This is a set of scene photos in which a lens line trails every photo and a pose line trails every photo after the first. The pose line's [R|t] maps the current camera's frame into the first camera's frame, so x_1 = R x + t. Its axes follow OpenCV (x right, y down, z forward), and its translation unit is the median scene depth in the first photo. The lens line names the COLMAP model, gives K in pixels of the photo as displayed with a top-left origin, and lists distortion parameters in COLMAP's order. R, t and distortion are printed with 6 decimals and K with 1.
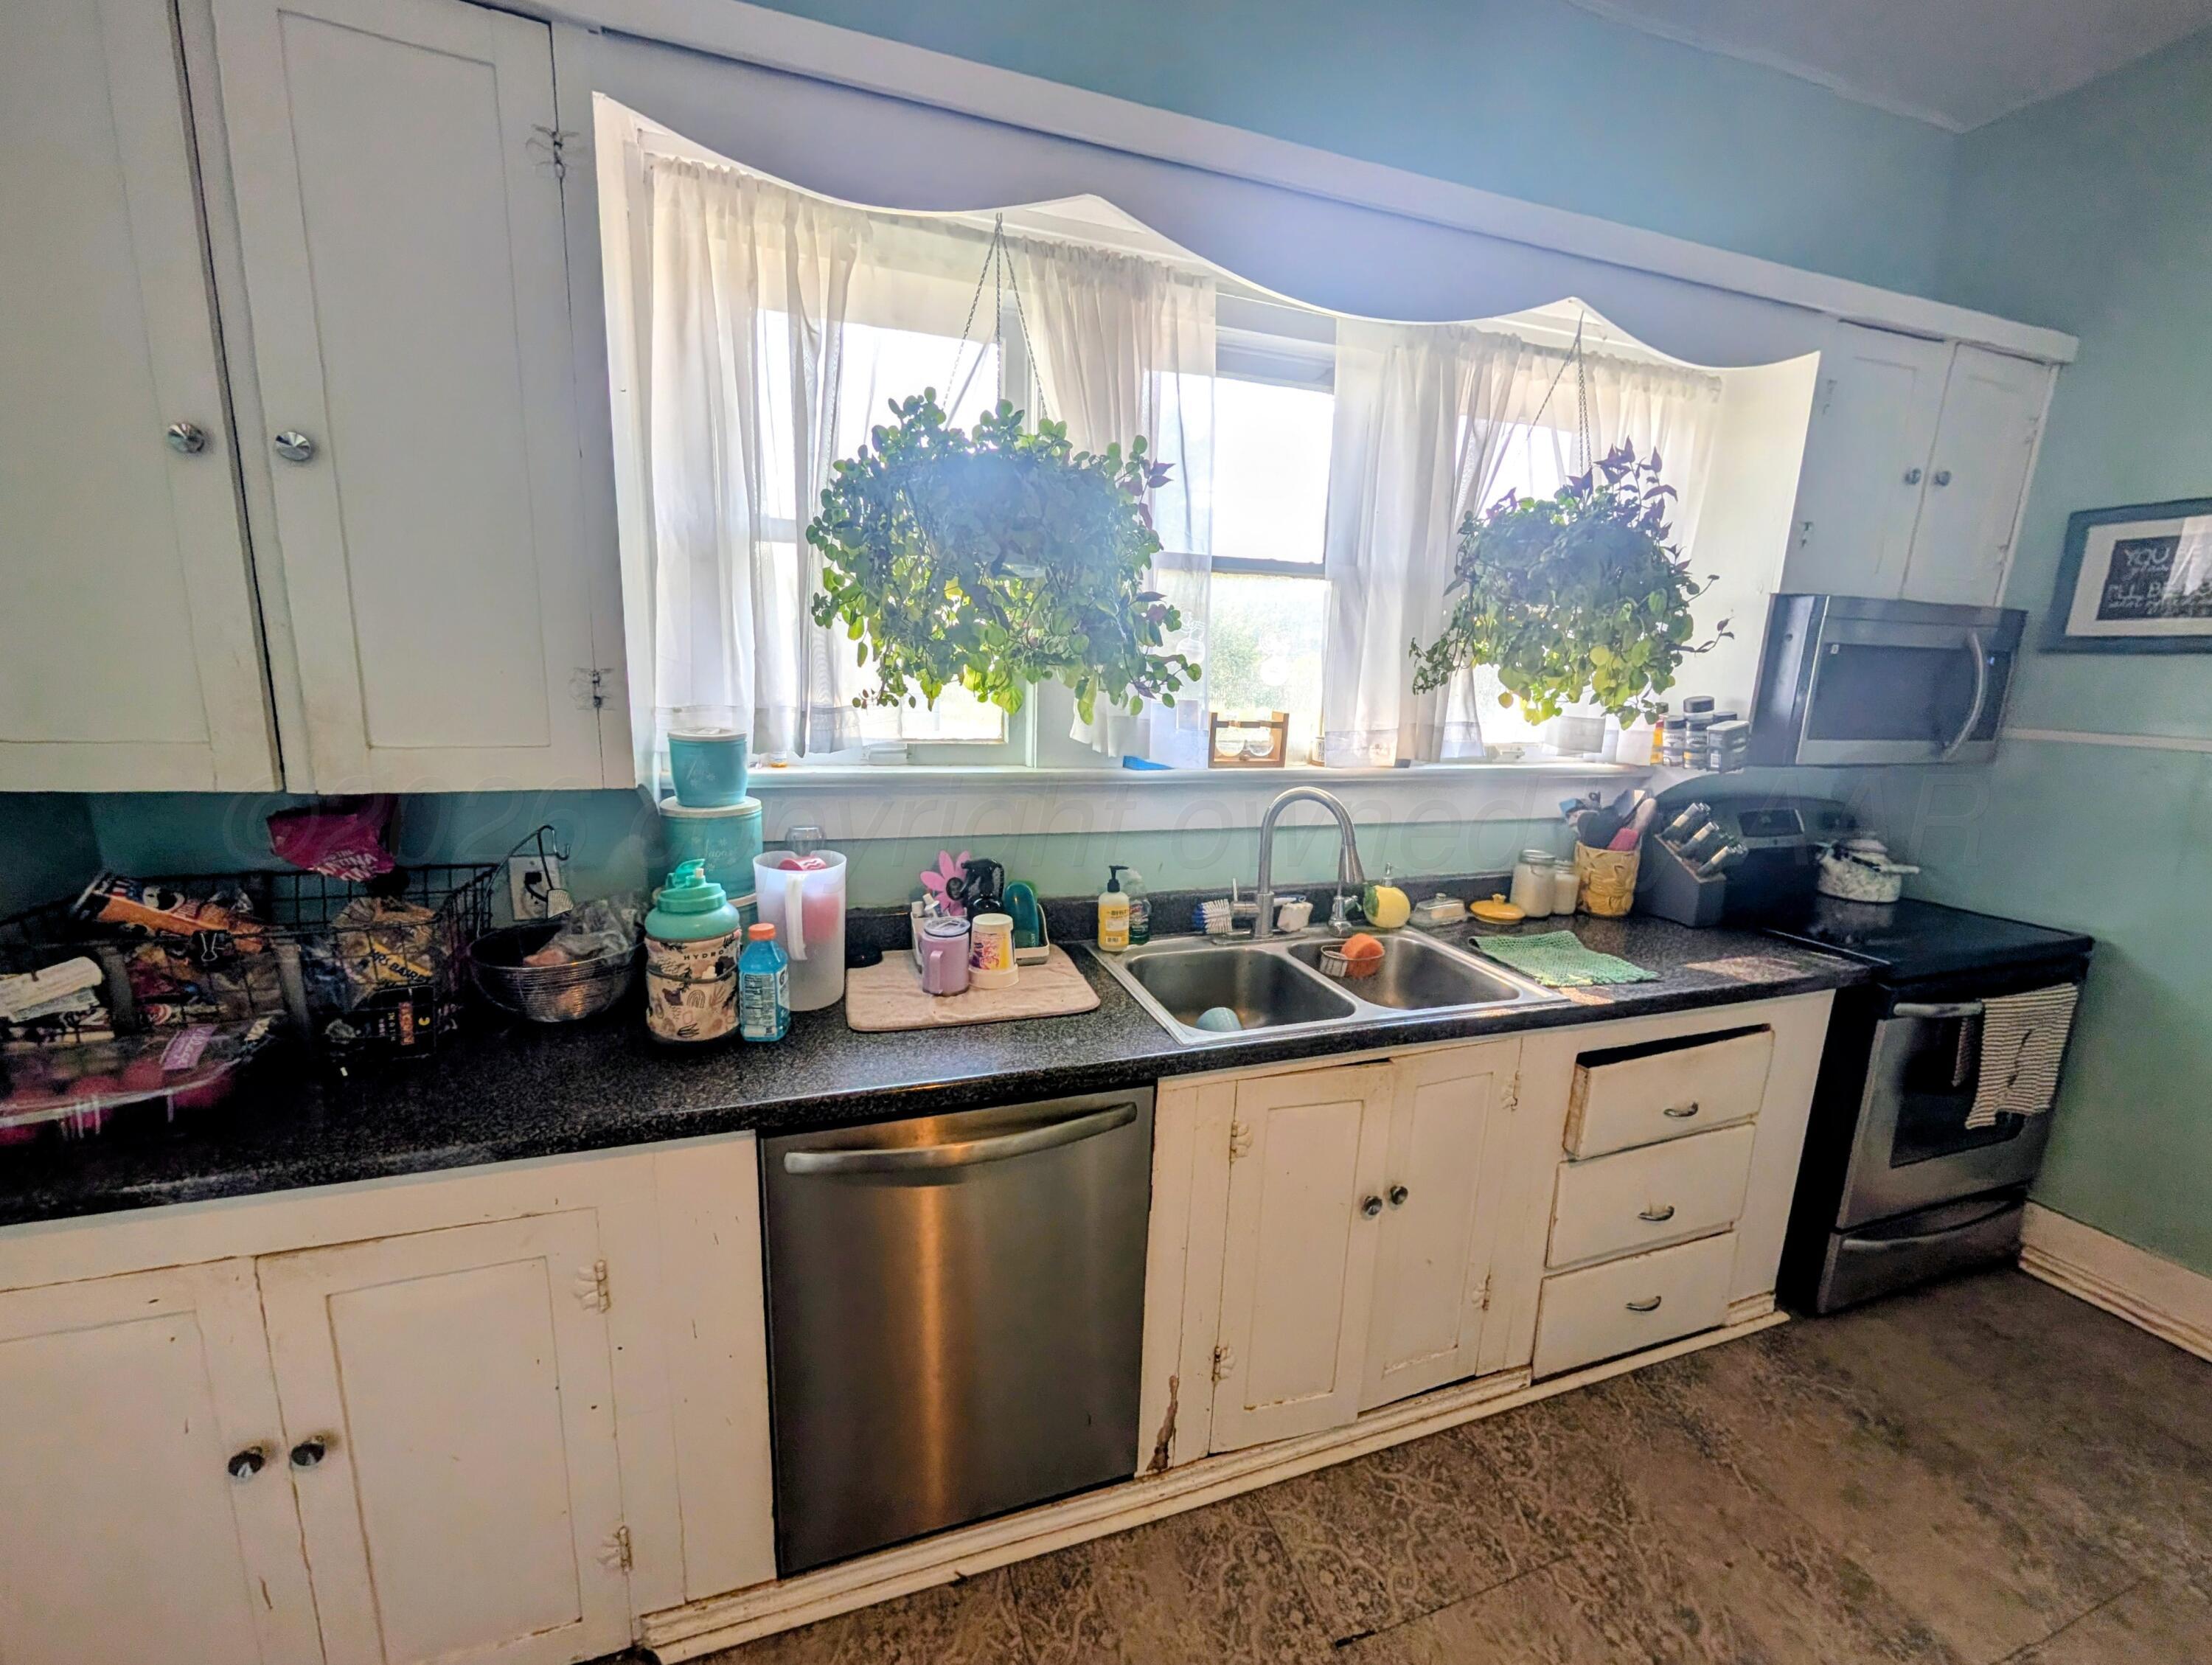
lens RADIAL K [[850.8, 0, 1106.0], [0, 850.8, 832.5], [0, 0, 1]] dist [-0.004310, 0.000323]
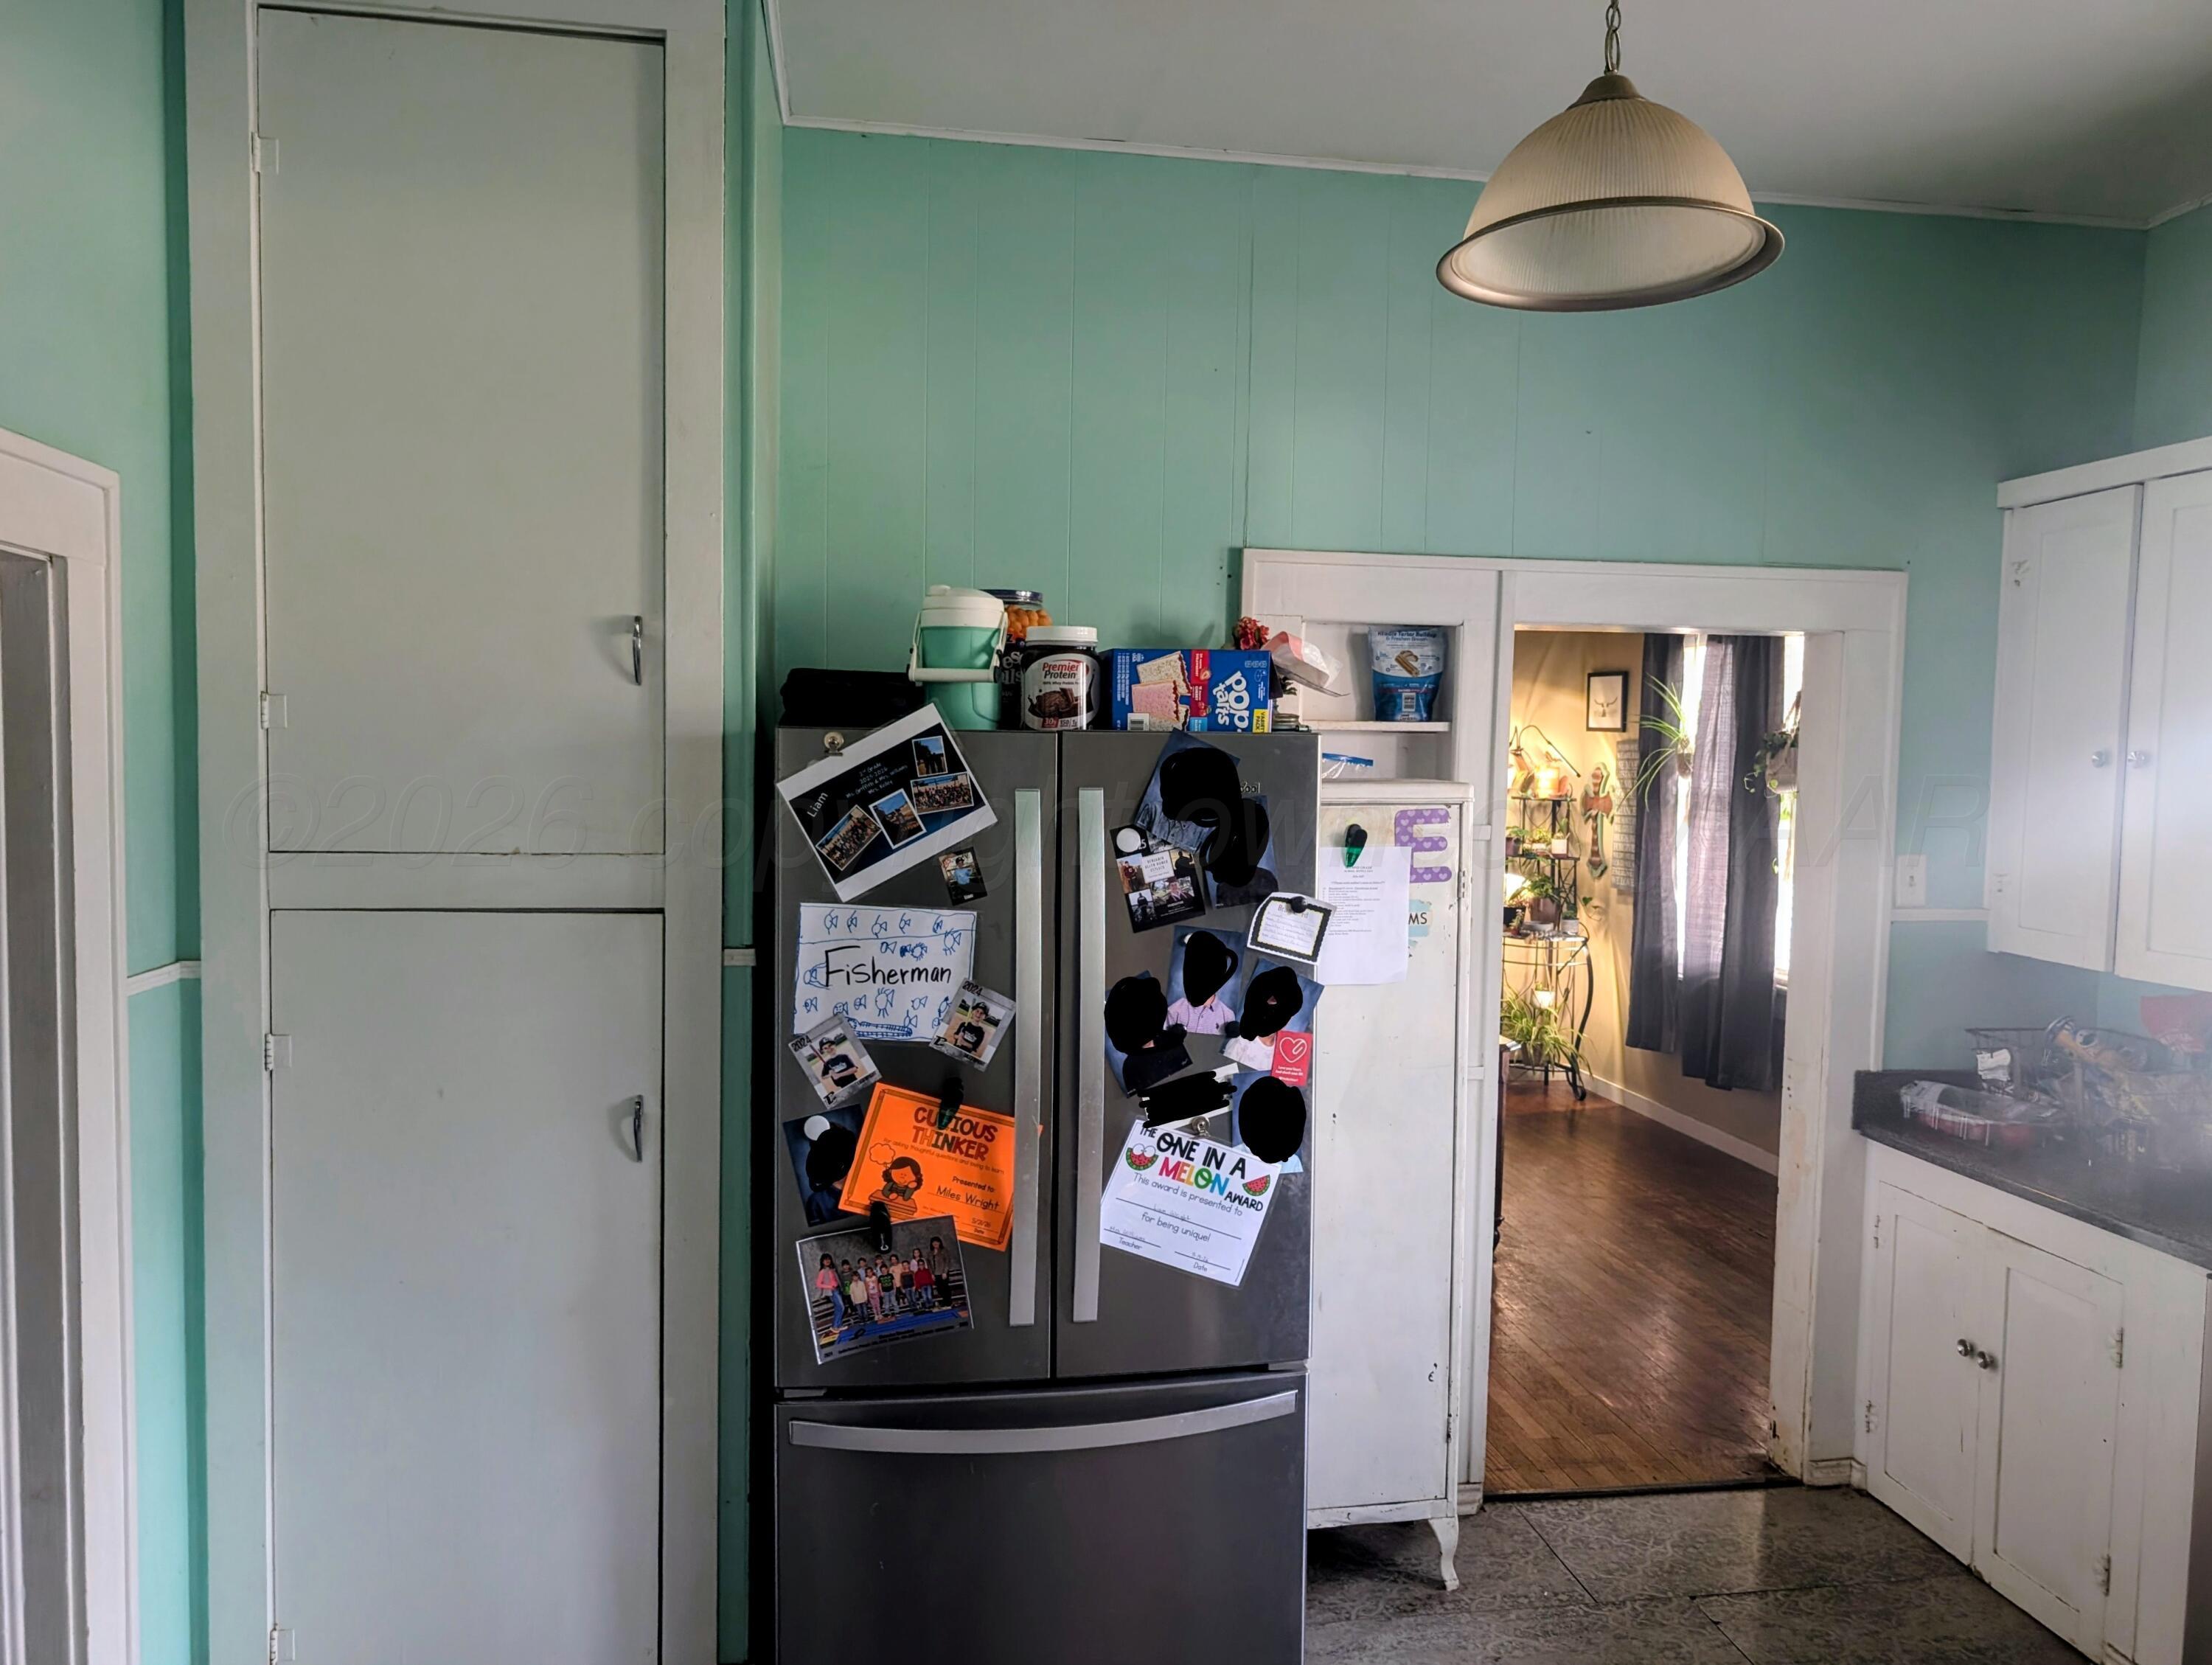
lens RADIAL K [[1659.7, 0, 1106.0], [0, 1659.7, 832.5], [0, 0, 1]] dist [0.017890, -0.027744]
pose [[-0.156141, 0.013407, -0.987644, 2.179040], [-0.211744, 0.976208, 0.046728, -0.050983], [0.964772, 0.216424, -0.149587, -0.337828]]
